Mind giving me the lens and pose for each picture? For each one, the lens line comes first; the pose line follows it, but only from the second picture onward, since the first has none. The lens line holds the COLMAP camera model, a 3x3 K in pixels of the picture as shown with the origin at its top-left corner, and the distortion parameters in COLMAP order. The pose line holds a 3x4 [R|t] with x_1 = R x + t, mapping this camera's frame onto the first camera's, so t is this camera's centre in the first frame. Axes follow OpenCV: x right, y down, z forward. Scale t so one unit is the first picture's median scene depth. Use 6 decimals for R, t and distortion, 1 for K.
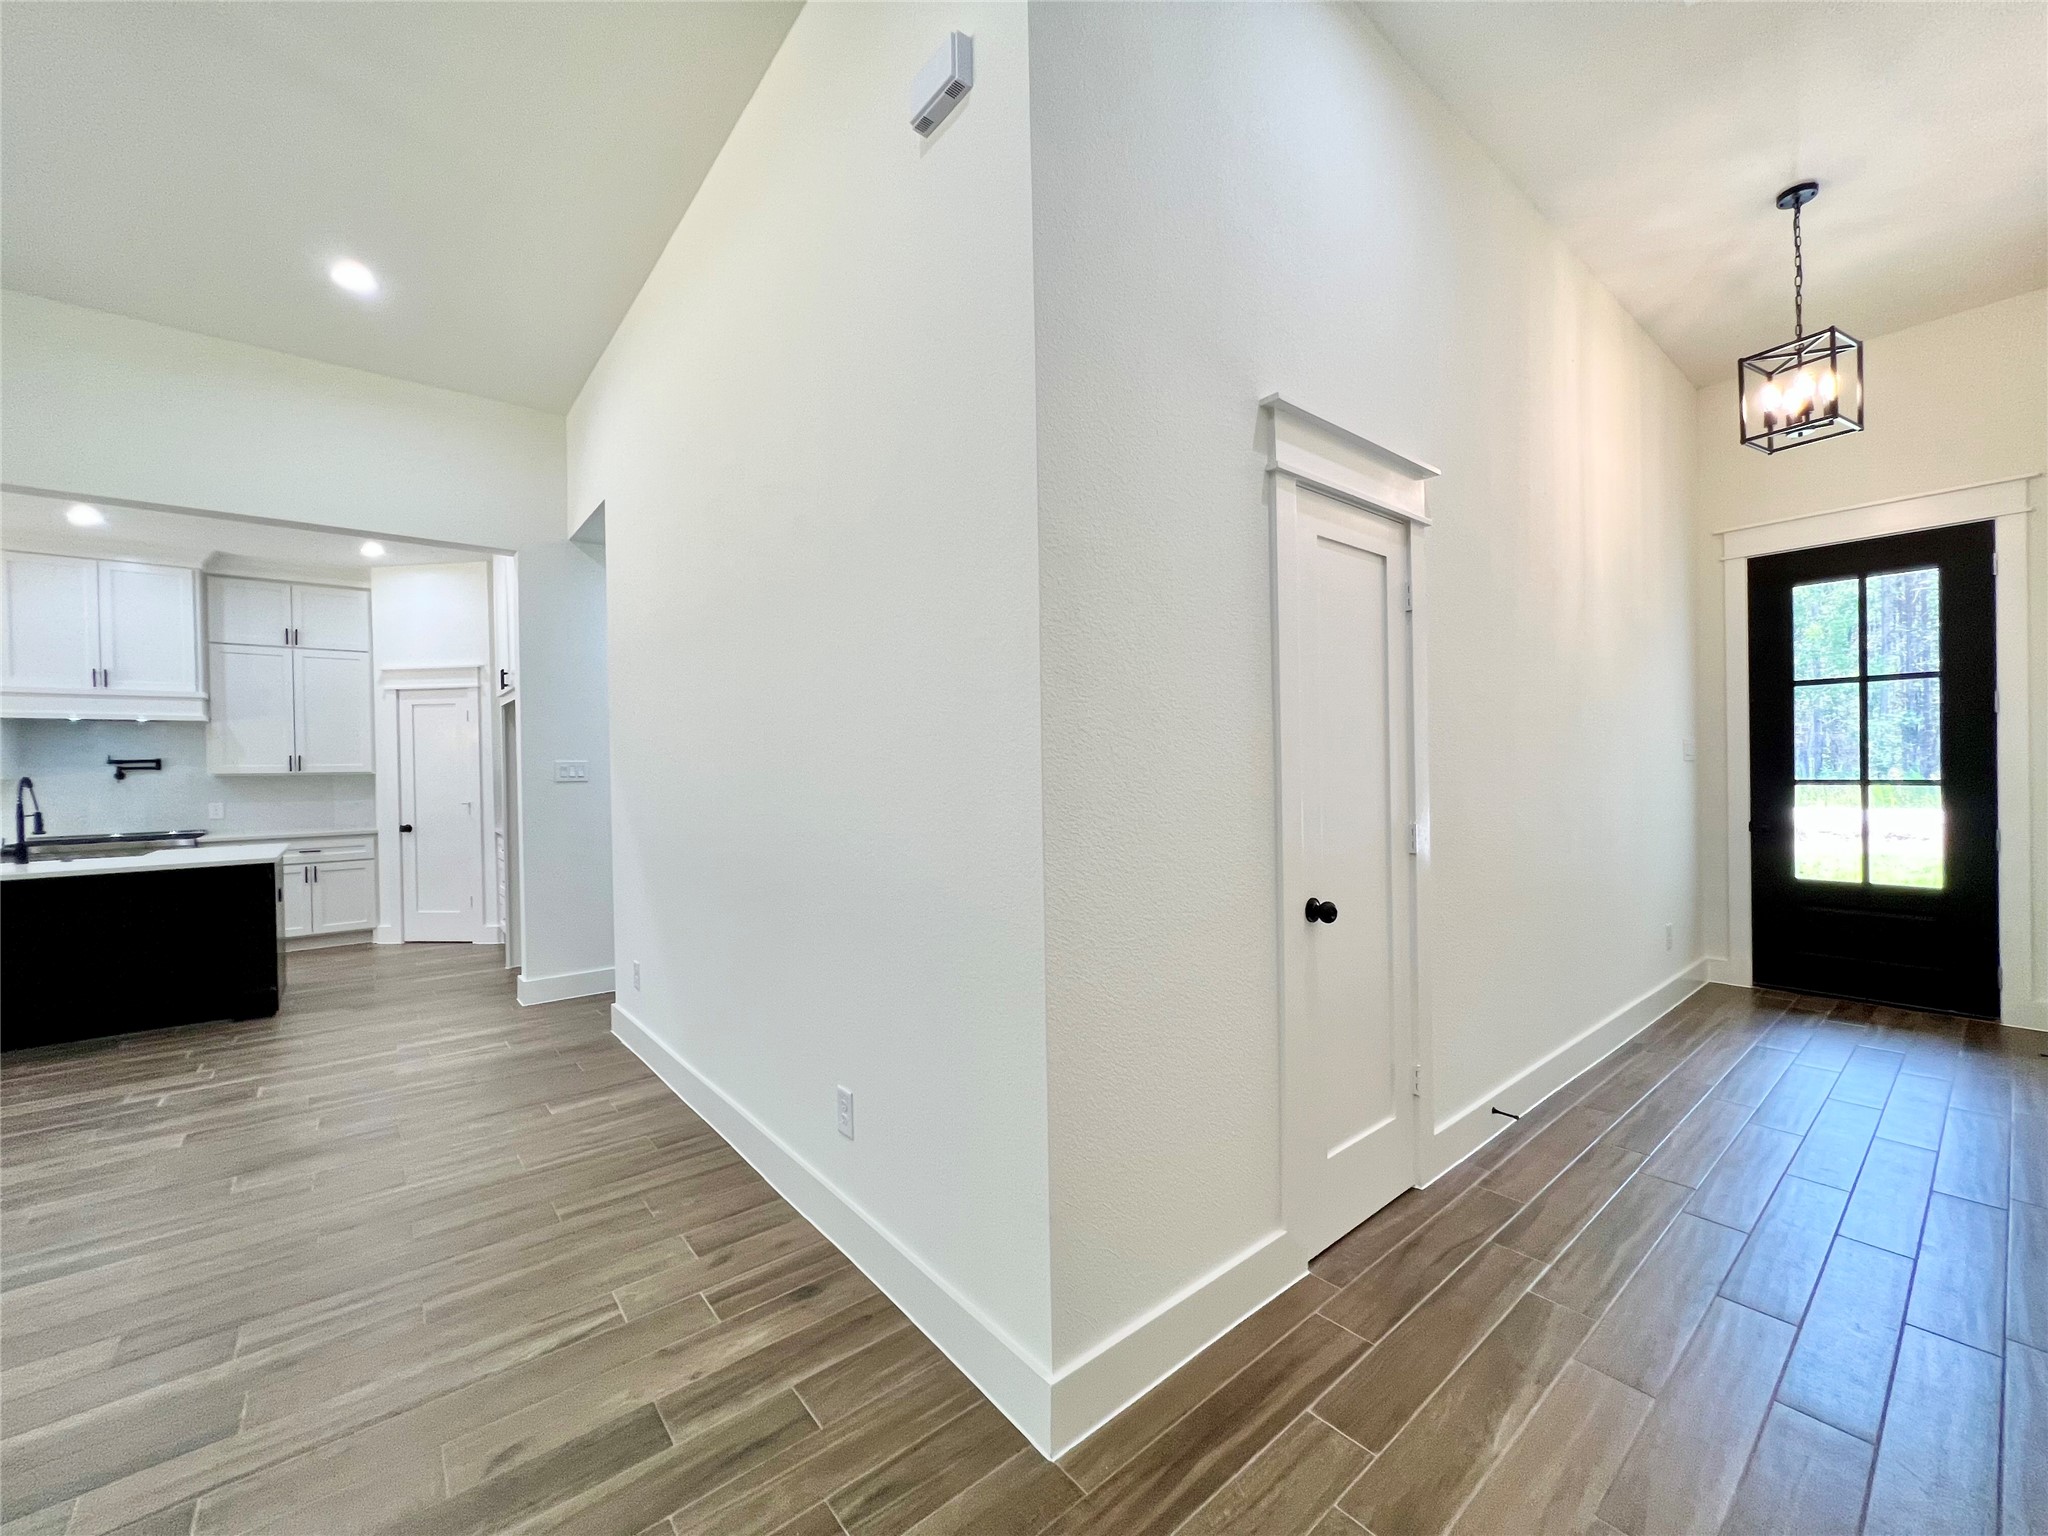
lens RADIAL K [[818.3, 0, 1022.7], [0, 818.3, 775.2], [0, 0, 1]] dist [0.002392, -0.000026]
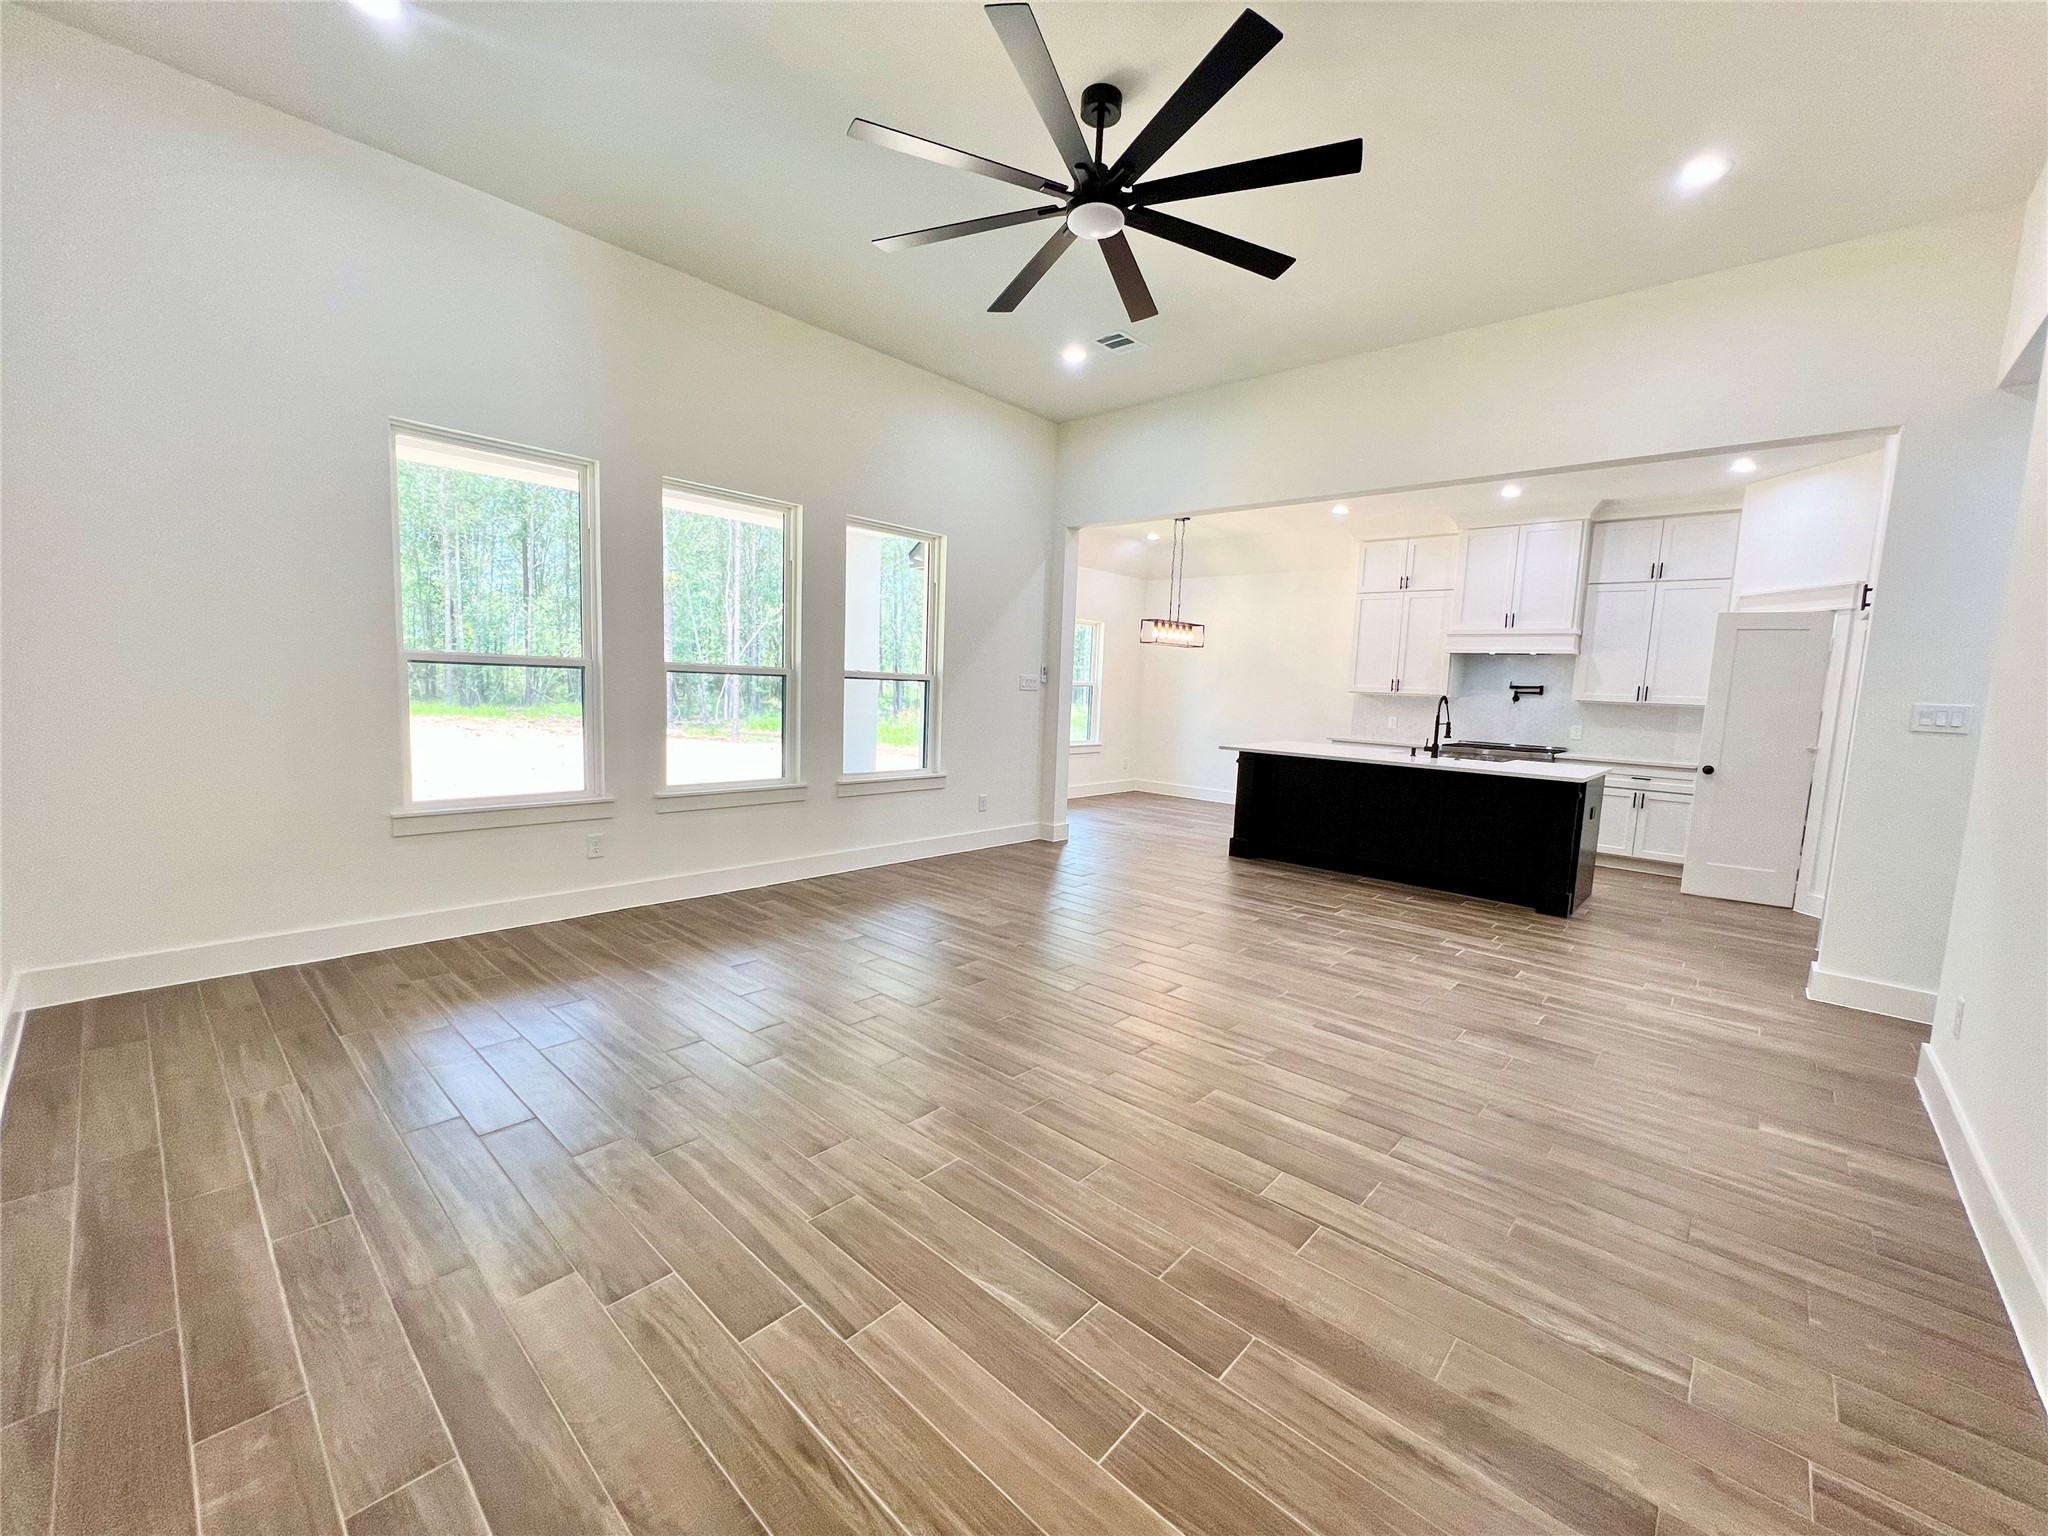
lens RADIAL K [[823.8, 0, 1027.7], [0, 823.8, 772.0], [0, 0, 1]] dist [-0.003478, 0.001002]
pose [[0.148953, 0.130960, -0.980134, 0.061430], [-0.054185, 0.990783, 0.124148, -0.004956], [0.987359, 0.034617, 0.154676, 0.100819]]
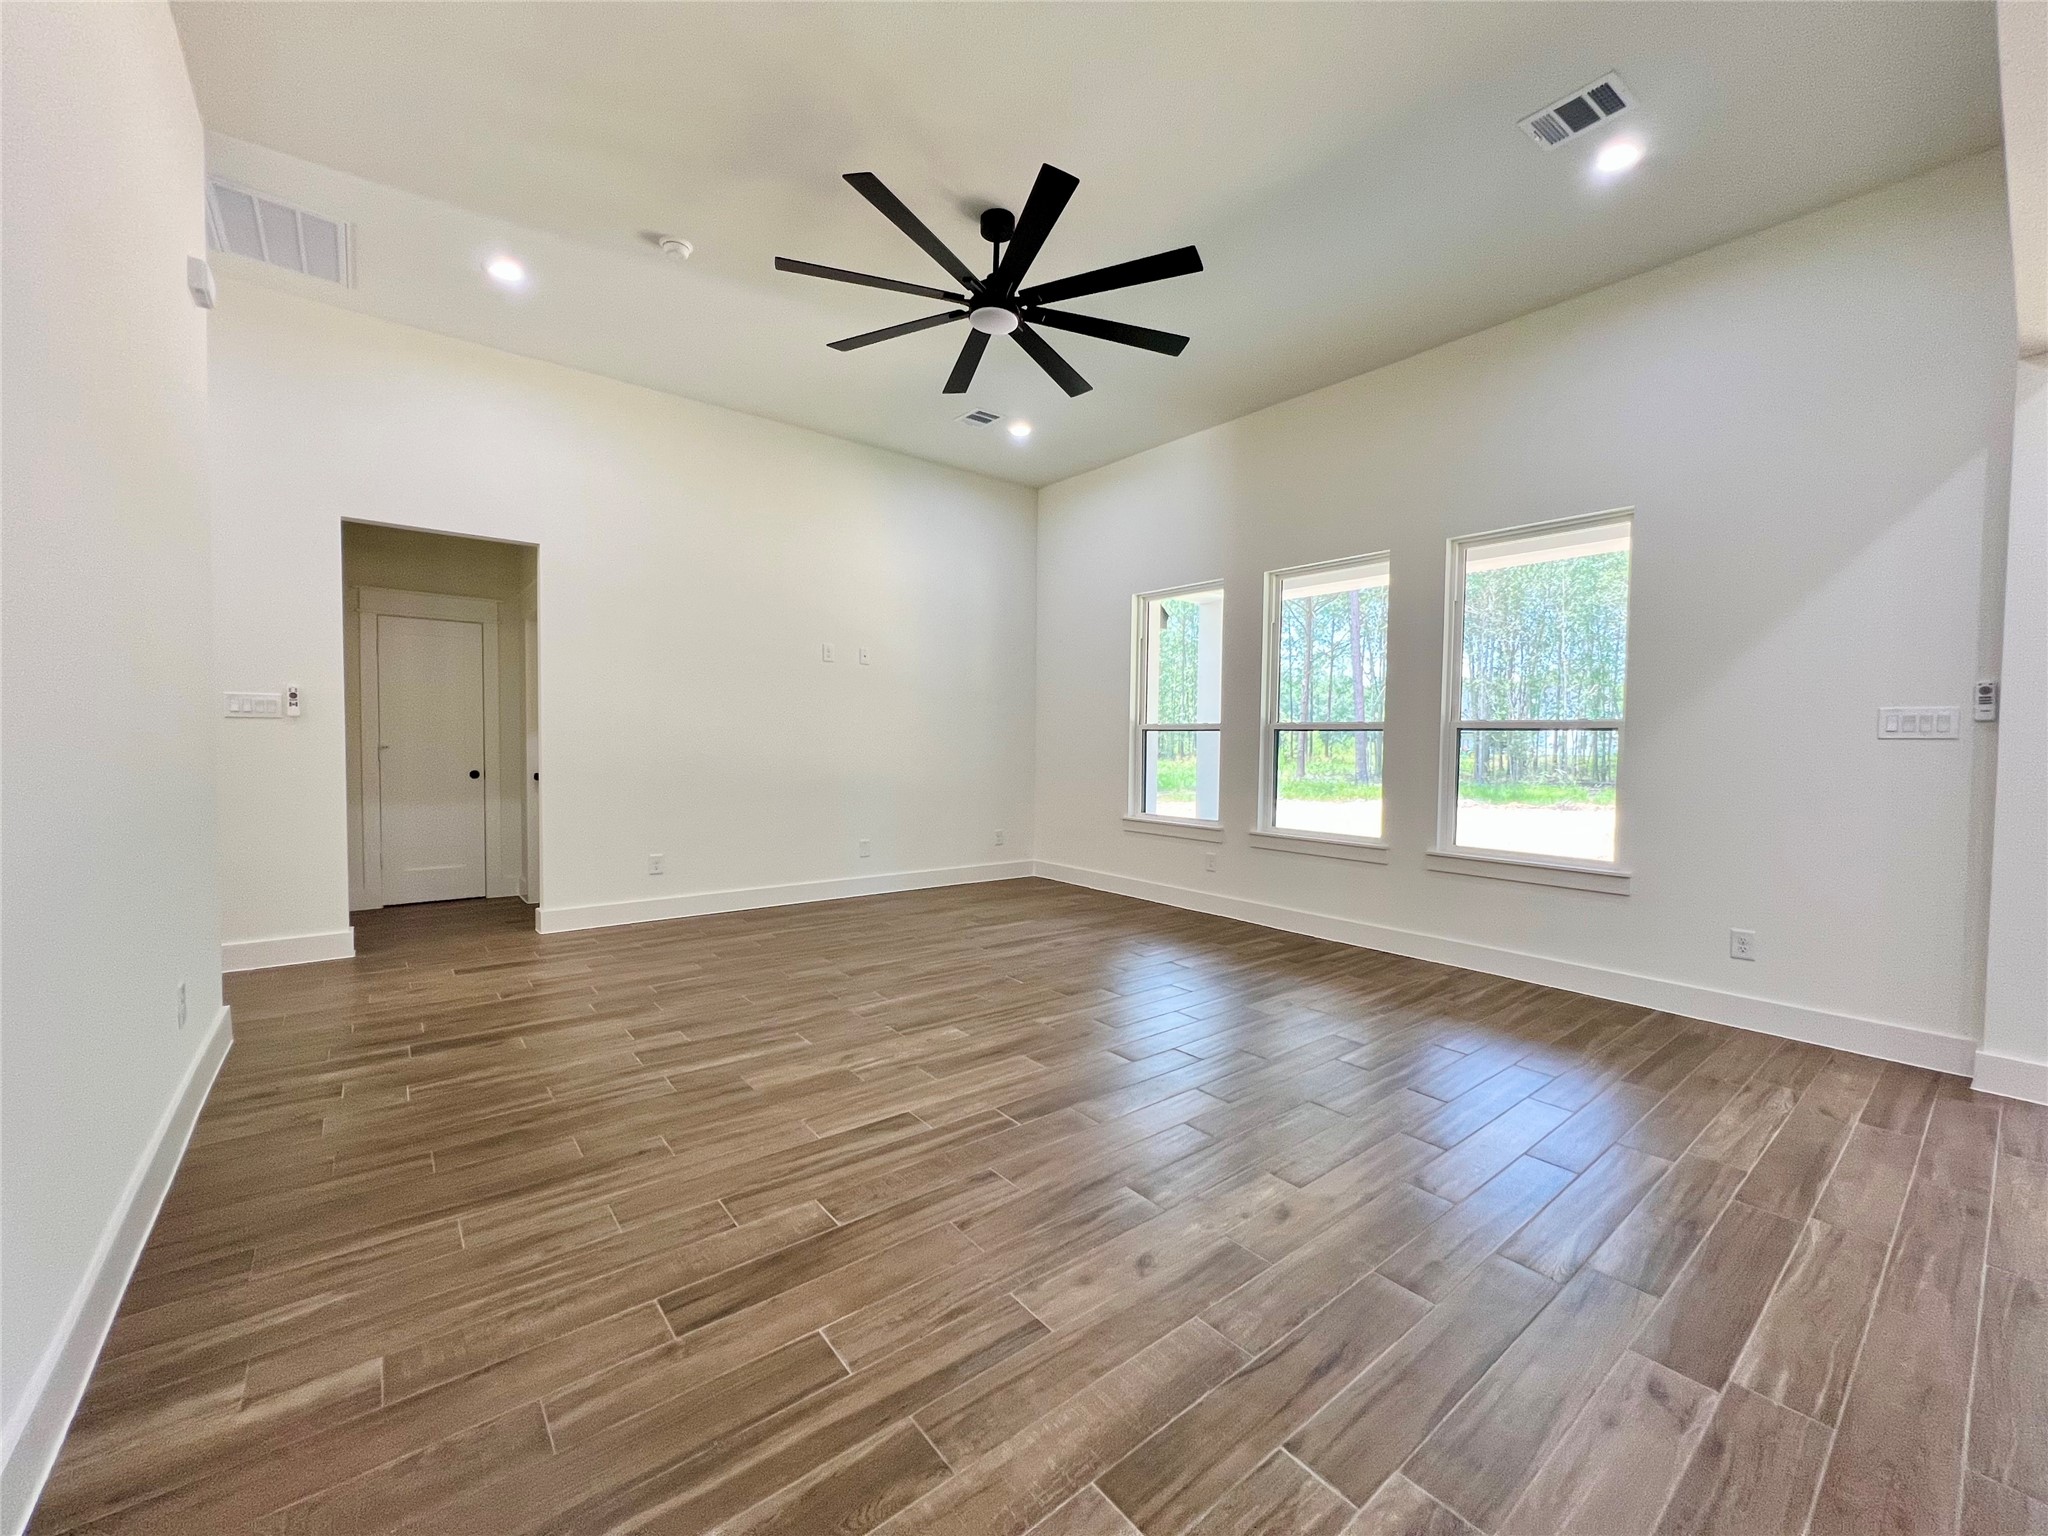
lens RADIAL K [[823.8, 0, 1021.6], [0, 823.8, 768.3], [0, 0, 1]] dist [-0.003478, 0.001002]
pose [[-0.999931, 0.004078, 0.011018, -0.740426], [0.004546, 0.999073, 0.042817, 0.028060], [-0.010833, 0.042865, -0.999022, 1.128385]]
